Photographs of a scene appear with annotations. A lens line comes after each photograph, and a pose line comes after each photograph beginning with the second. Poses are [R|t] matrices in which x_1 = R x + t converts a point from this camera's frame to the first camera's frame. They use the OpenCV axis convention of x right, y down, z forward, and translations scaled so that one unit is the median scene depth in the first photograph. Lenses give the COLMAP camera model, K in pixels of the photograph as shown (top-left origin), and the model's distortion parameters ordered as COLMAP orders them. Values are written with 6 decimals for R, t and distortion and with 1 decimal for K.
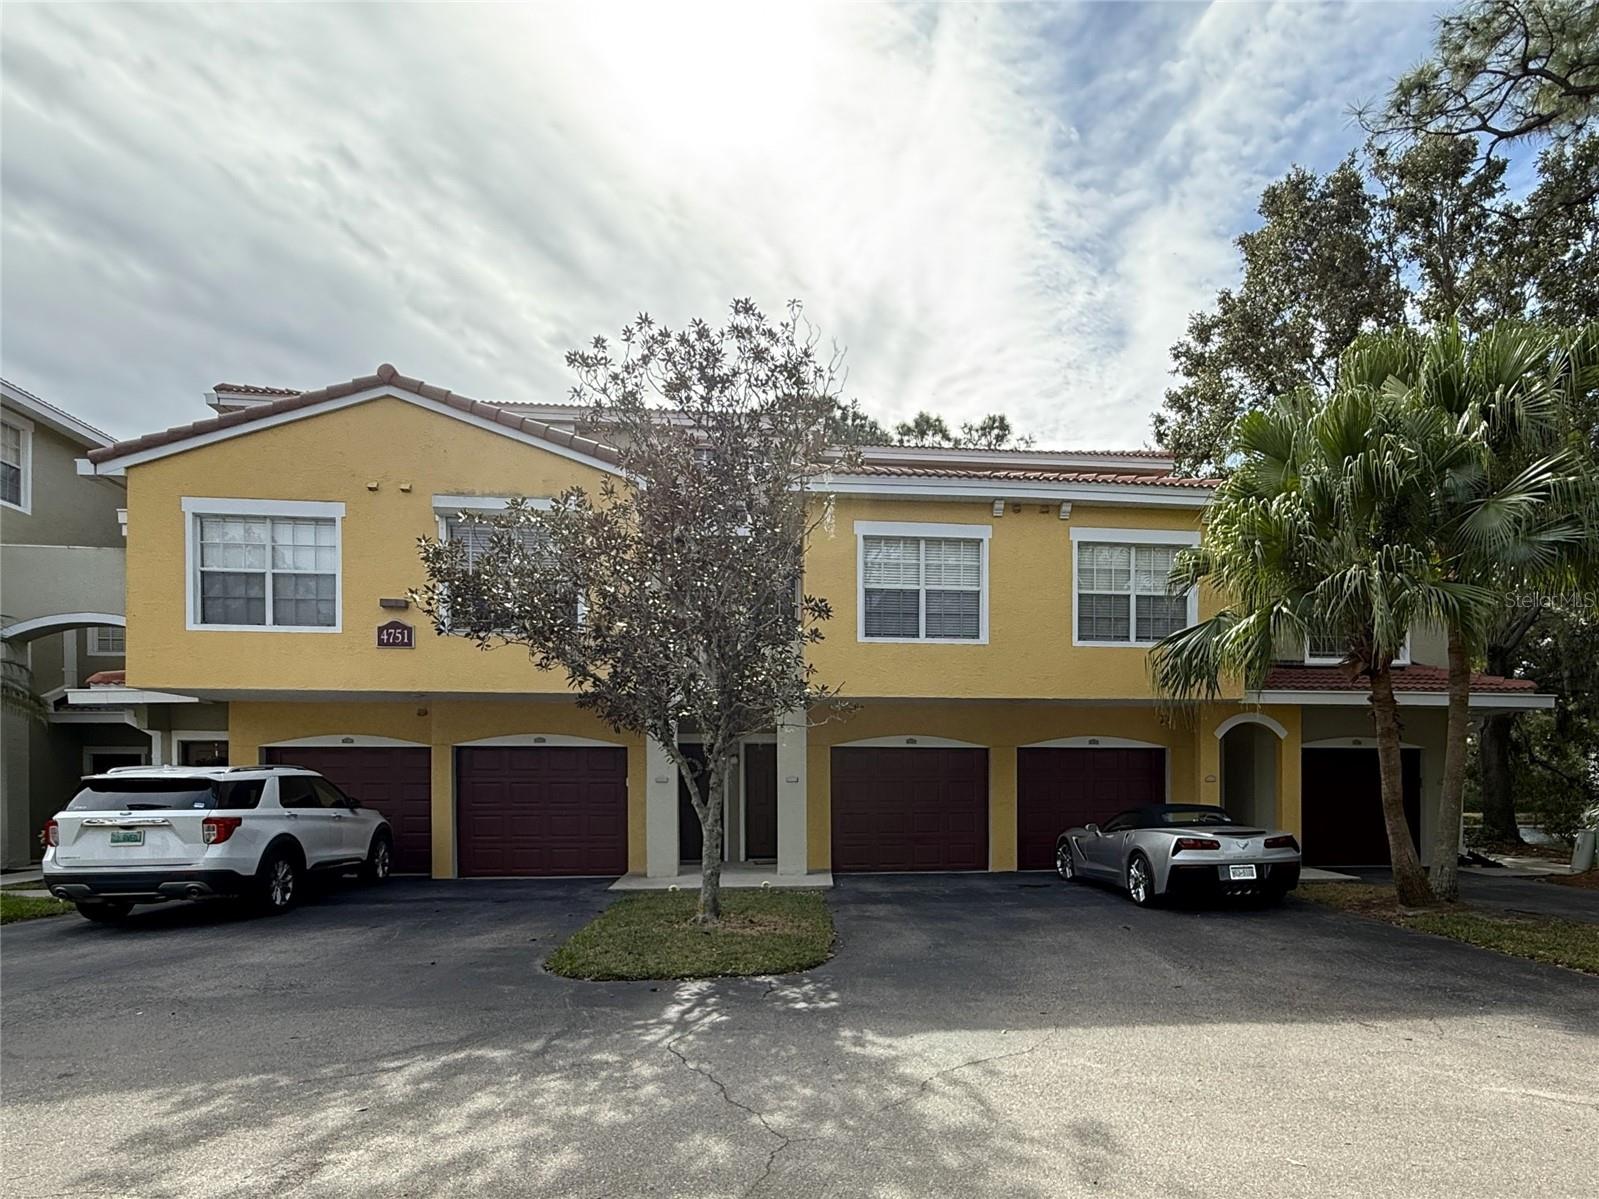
lens RADIAL K [[640.0, 0, 794.9], [0, 640.0, 602.9], [0, 0, 1]] dist [0.000423, 0.000053]
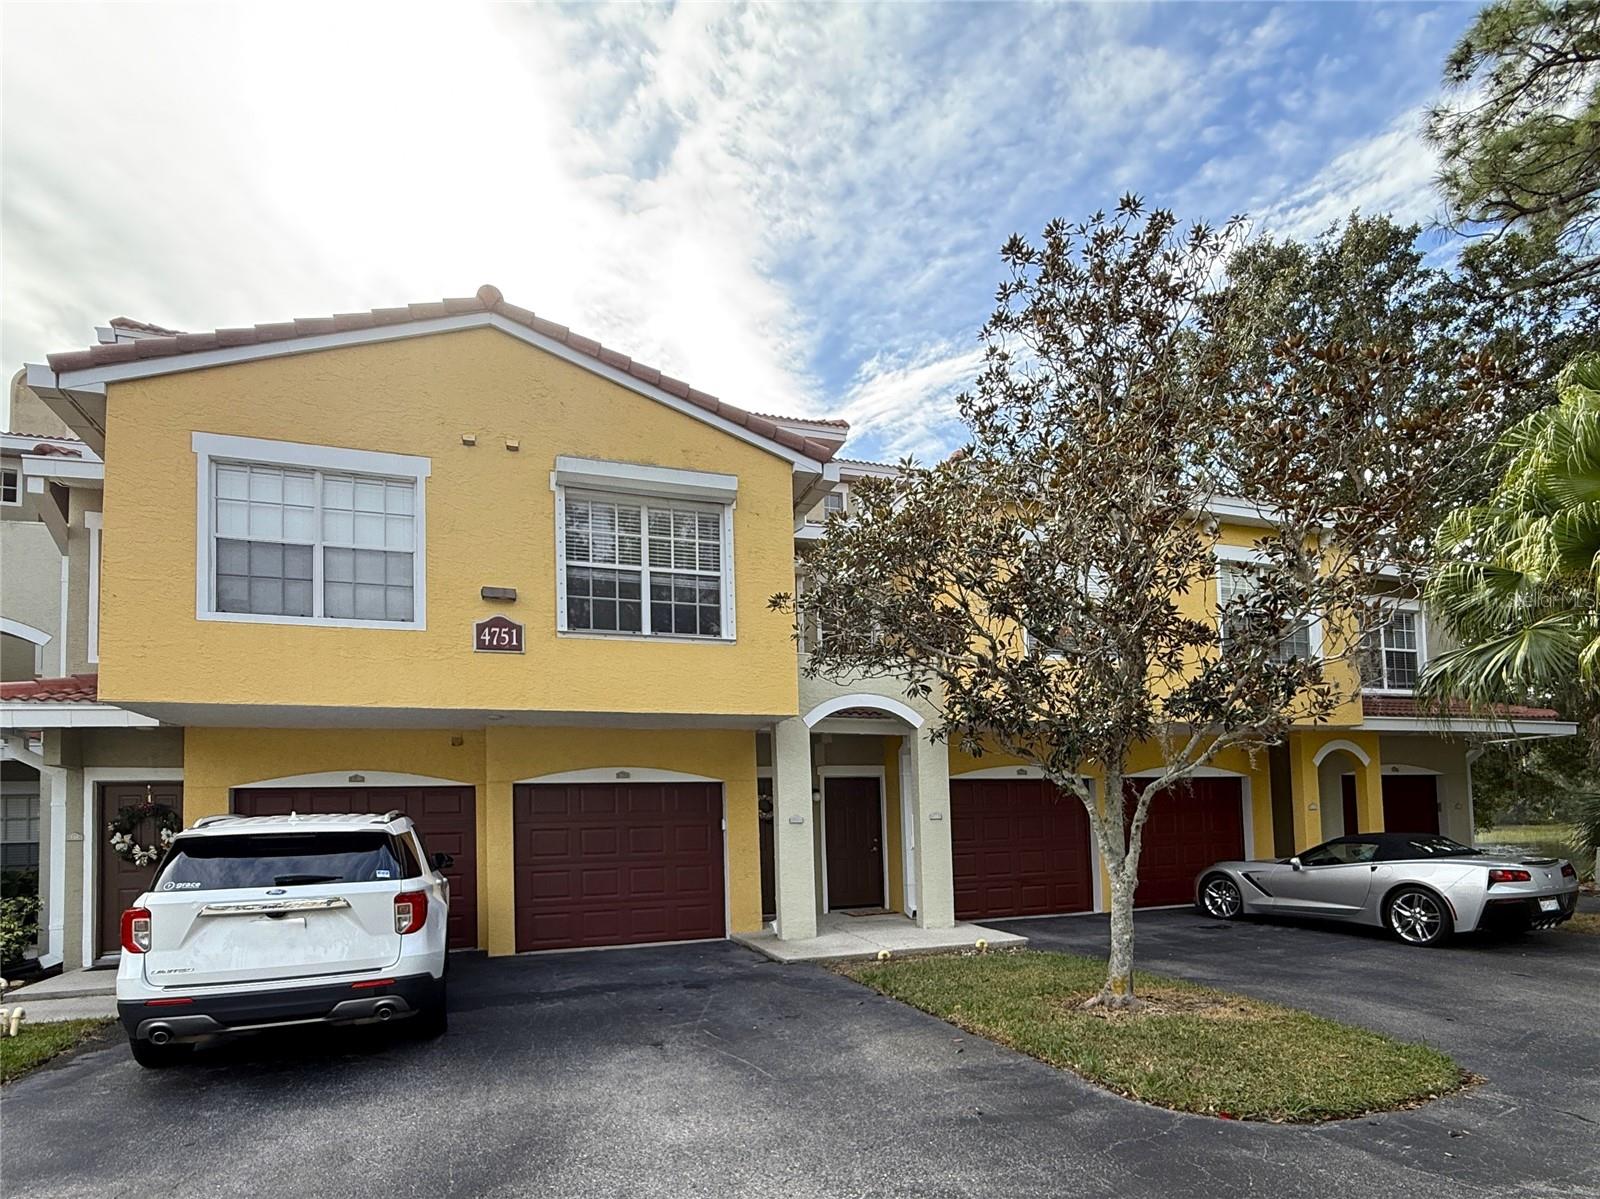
lens RADIAL K [[656.1, 0, 798.6], [0, 656.1, 616.1], [0, 0, 1]] dist [-0.000055, -0.000229]
pose [[0.984642, 0.030224, 0.171950, -0.406442], [-0.025064, 0.999170, -0.032102, 0.043130], [-0.172777, 0.027300, 0.984583, 0.172278]]
